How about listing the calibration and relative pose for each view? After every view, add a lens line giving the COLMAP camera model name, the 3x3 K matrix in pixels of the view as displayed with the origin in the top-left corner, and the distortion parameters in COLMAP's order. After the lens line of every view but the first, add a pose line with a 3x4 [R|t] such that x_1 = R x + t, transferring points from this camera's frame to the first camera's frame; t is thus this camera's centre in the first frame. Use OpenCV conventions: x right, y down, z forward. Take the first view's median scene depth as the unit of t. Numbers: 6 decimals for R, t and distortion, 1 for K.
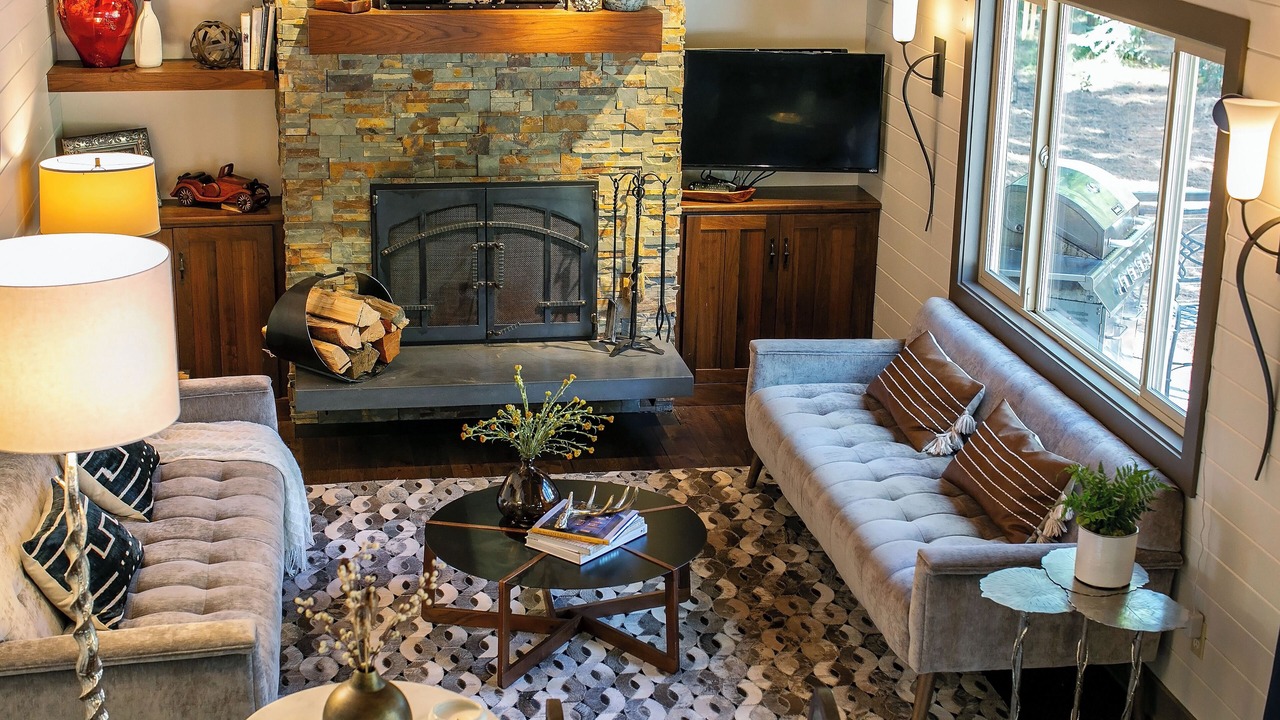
lens RADIAL K [[1904.1, 0, 640.0], [0, 1904.1, 360.0], [0, 0, 1]] dist [-0.203549, 0.546767]
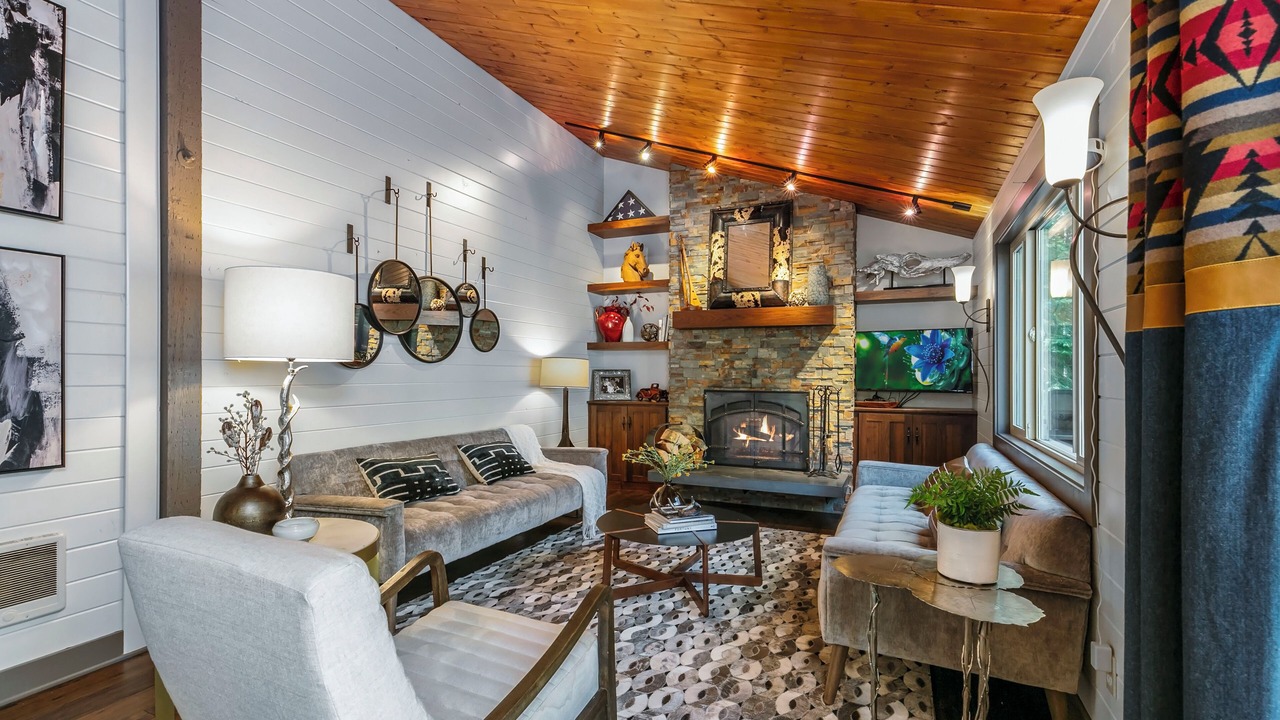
lens RADIAL K [[582.8, 0, 636.0], [0, 582.8, 364.8], [0, 0, 1]] dist [0.001951, 0.000128]
pose [[0.821851, -0.028161, -0.569006, 0.211794], [-0.154318, 0.950433, -0.269930, 0.089896], [0.548403, 0.309650, 0.776769, 0.447649]]
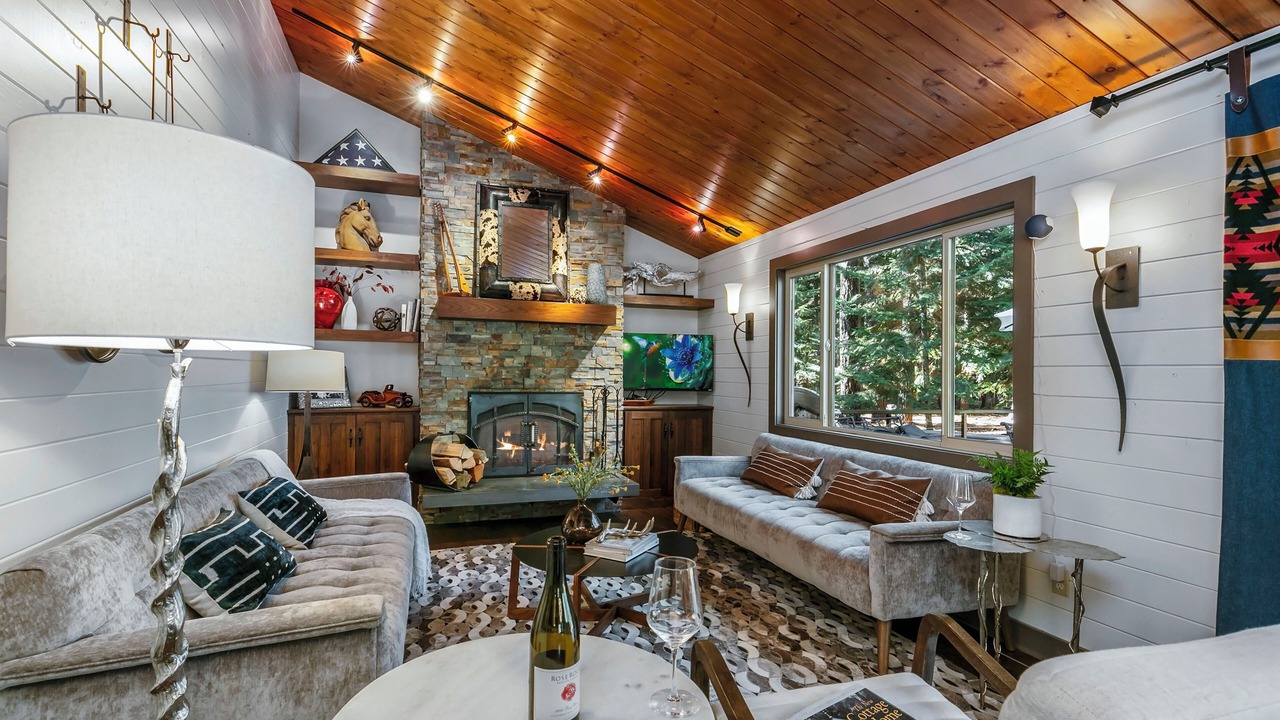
lens RADIAL K [[607.7, 0, 632.4], [0, 607.7, 363.3], [0, 0, 1]] dist [0.011158, -0.000171]
pose [[0.987717, -0.008637, 0.156017, -0.081690], [0.056434, 0.950795, -0.304637, 0.087737], [-0.145709, 0.309700, 0.939604, 0.426528]]
